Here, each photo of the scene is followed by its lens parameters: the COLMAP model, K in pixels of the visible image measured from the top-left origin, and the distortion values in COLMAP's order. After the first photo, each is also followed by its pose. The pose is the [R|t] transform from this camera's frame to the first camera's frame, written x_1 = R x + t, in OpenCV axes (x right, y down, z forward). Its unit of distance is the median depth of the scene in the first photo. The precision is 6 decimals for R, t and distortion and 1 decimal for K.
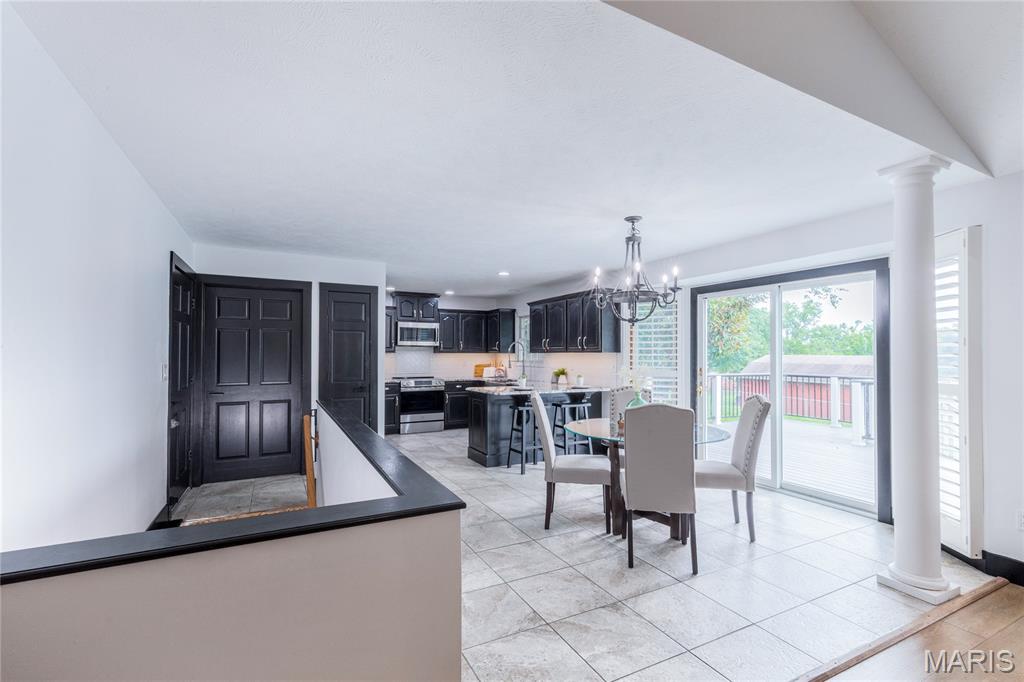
lens RADIAL K [[459.8, 0, 513.4], [0, 459.8, 346.2], [0, 0, 1]] dist [0.009136, 0.000300]
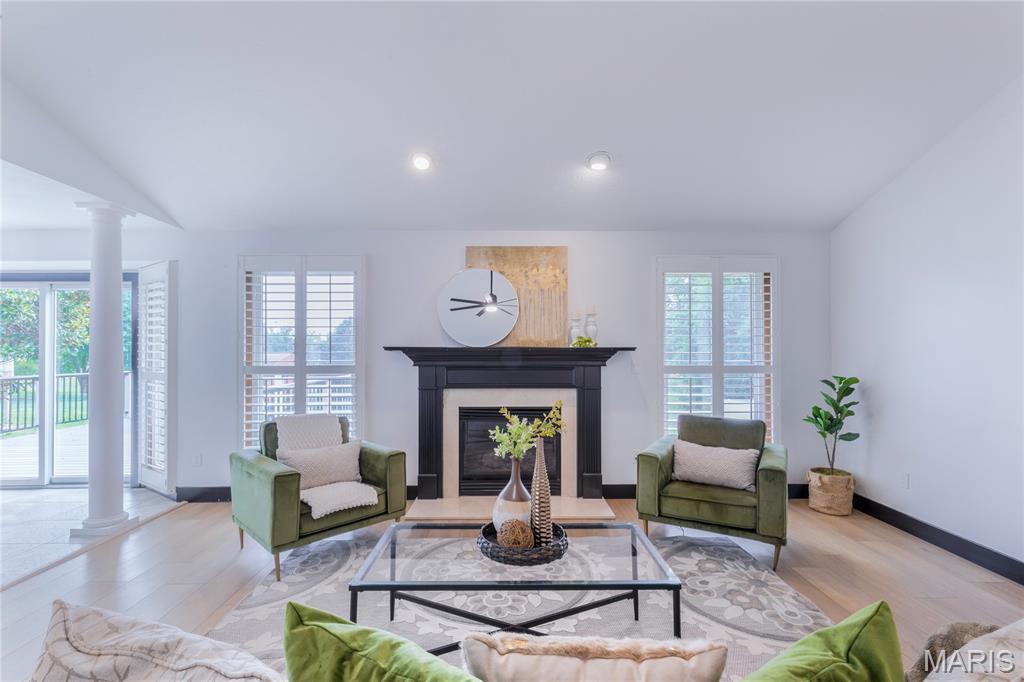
lens RADIAL K [[459.8, 0, 513.4], [0, 459.8, 346.2], [0, 0, 1]] dist [0.009136, 0.000300]
pose [[0.452993, 0.004232, 0.891504, 0.098967], [-0.009357, 0.999956, 0.000007, -0.003356], [-0.891465, -0.008345, 0.453013, -0.285197]]
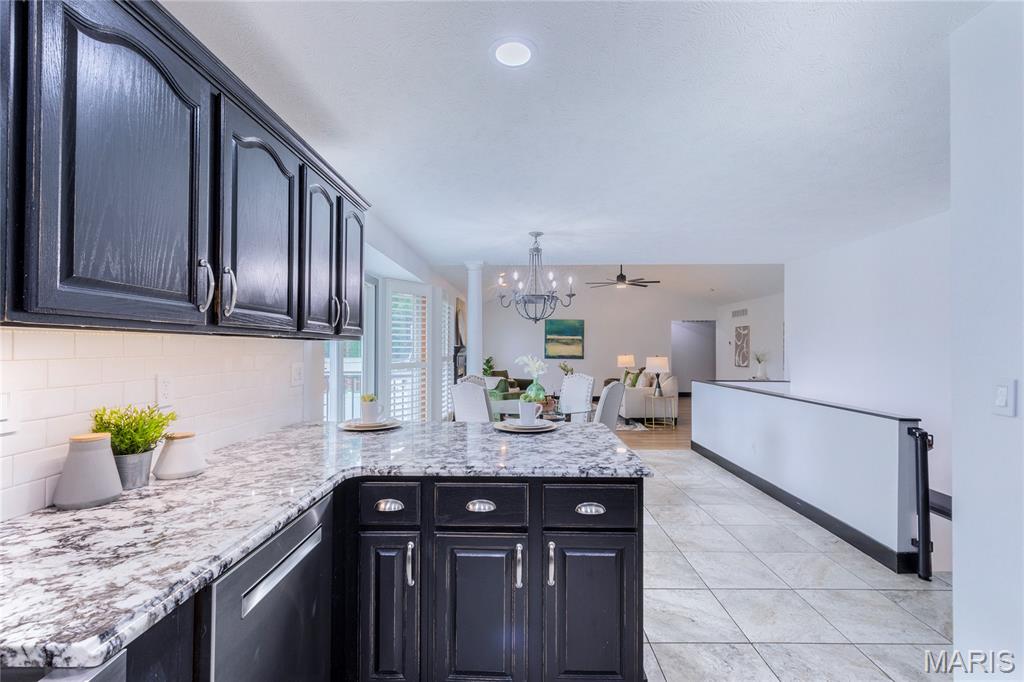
lens RADIAL K [[459.8, 0, 513.4], [0, 459.8, 346.2], [0, 0, 1]] dist [0.009136, 0.000300]
pose [[-0.878103, -0.003379, 0.478459, -0.162344], [-0.015399, 0.999657, -0.021201, 0.027355], [-0.478223, -0.025984, -0.877854, 1.300101]]
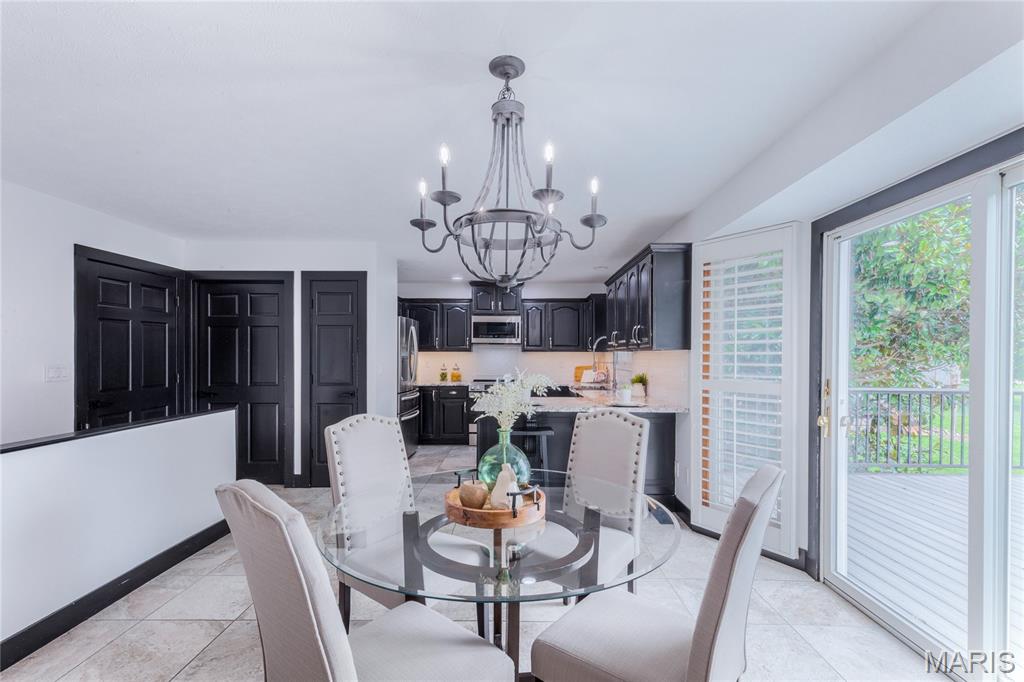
lens RADIAL K [[459.8, 0, 513.4], [0, 459.8, 346.2], [0, 0, 1]] dist [0.009136, 0.000300]
pose [[0.881366, -0.007536, -0.472373, 0.308539], [0.006996, 0.999971, -0.002900, 0.009417], [0.472381, -0.000749, 0.881394, 0.363717]]
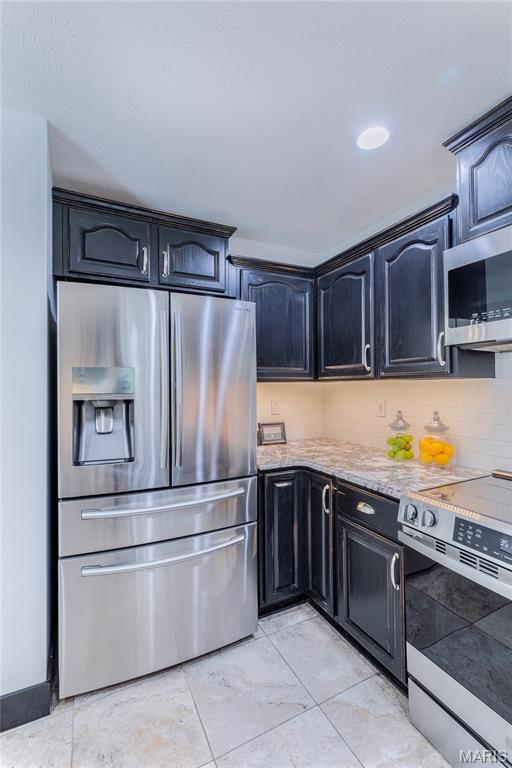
lens RADIAL K [[340.3, 0, 259.2], [0, 340.3, 385.3], [0, 0, 1]] dist [0.002035, 0.000218]
pose [[-0.014083, -0.008308, -0.999866, -0.088663], [0.022382, 0.999712, -0.008622, 0.024428], [0.999650, -0.022501, -0.013893, 1.212001]]
